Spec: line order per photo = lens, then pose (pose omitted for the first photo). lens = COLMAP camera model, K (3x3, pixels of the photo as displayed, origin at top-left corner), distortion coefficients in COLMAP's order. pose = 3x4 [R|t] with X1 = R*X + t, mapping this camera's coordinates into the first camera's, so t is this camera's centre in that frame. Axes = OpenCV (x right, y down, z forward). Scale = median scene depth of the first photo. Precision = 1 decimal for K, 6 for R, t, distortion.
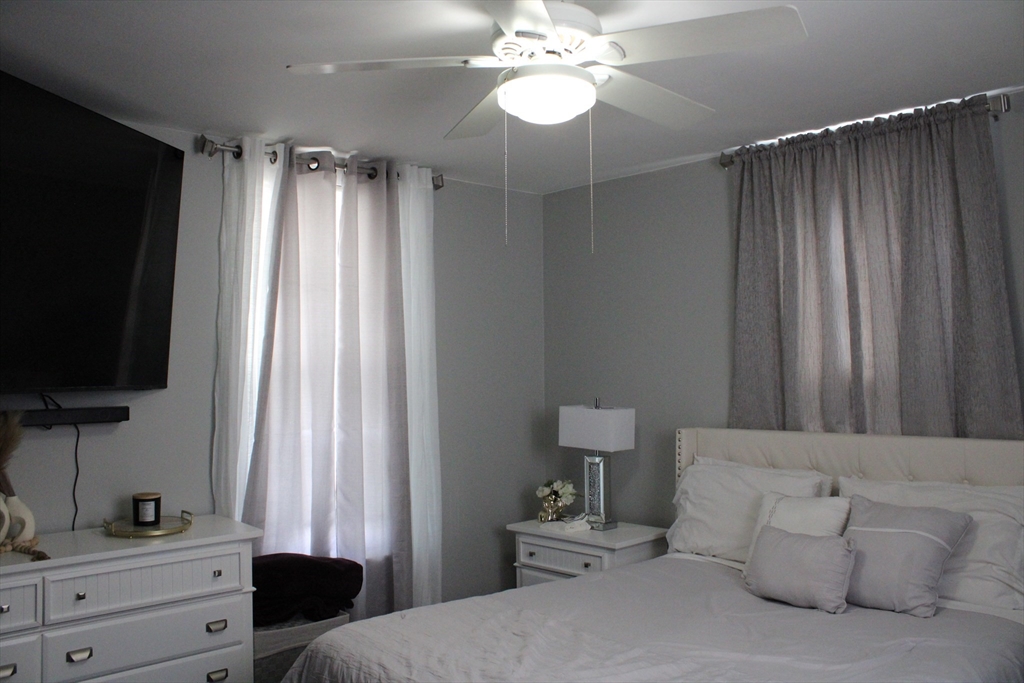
lens RADIAL K [[856.4, 0, 512.0], [0, 856.4, 341.5], [0, 0, 1]] dist [-0.165982, 0.134758]
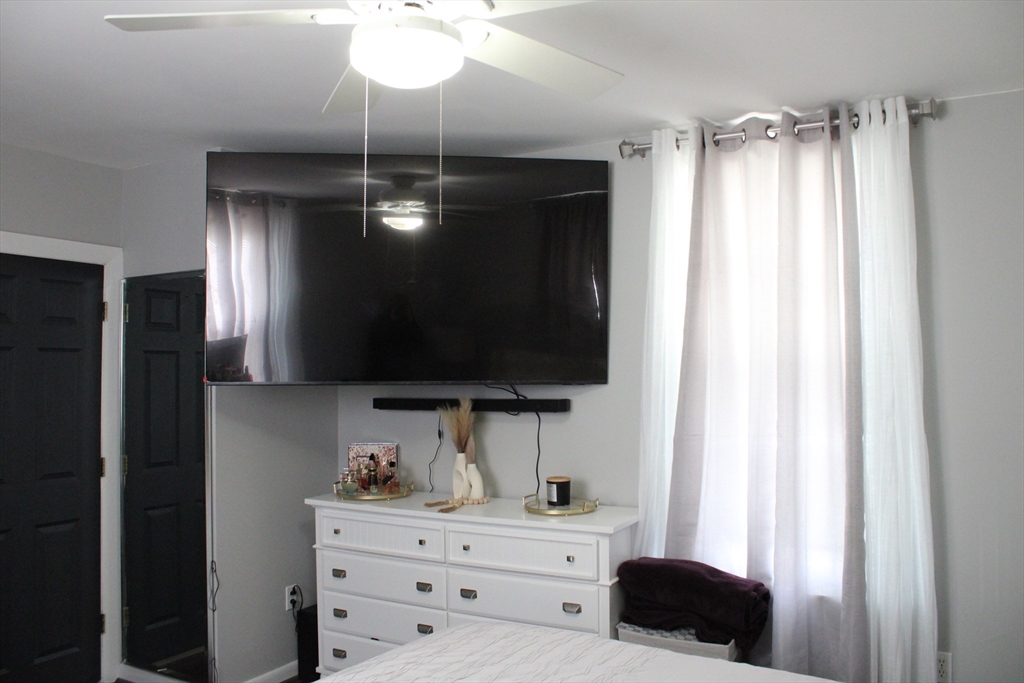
lens RADIAL K [[830.8, 0, 512.0], [0, 830.8, 341.5], [0, 0, 1]] dist [-0.143799, 0.120947]
pose [[0.297354, -0.028224, -0.954350, 0.540467], [0.033110, 0.999267, -0.019236, 0.017341], [0.954193, -0.025879, 0.298070, 0.535680]]
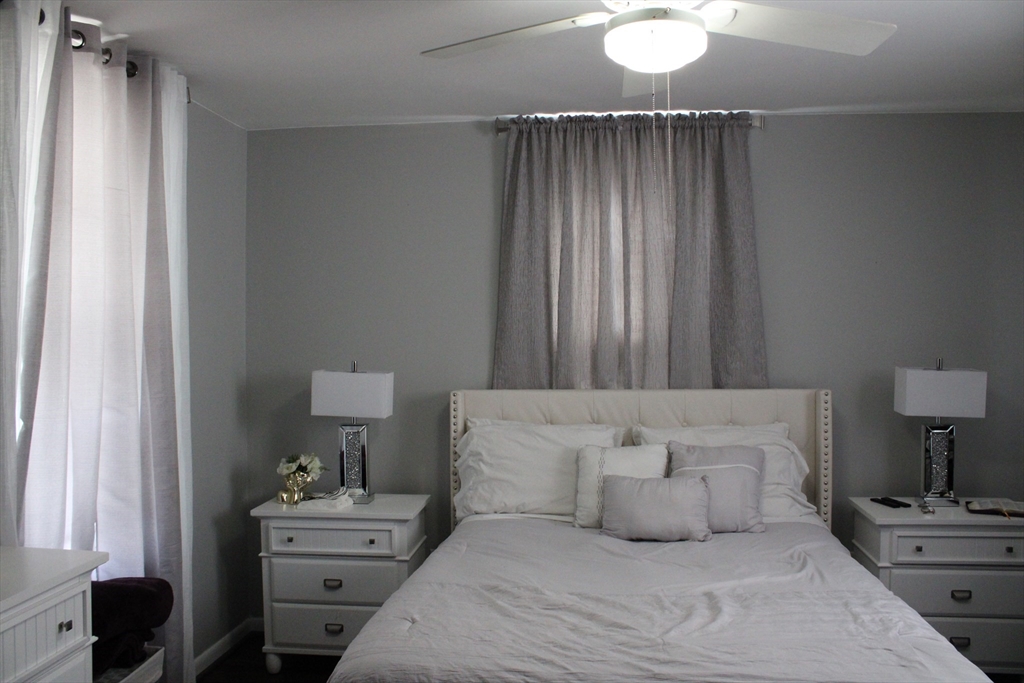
lens RADIAL K [[856.4, 0, 512.0], [0, 856.4, 341.5], [0, 0, 1]] dist [-0.165982, 0.134758]
pose [[0.740231, 0.003436, 0.672344, -0.459635], [-0.026529, 0.999357, 0.024101, 0.021395], [-0.671829, -0.035677, 0.739847, 0.243059]]
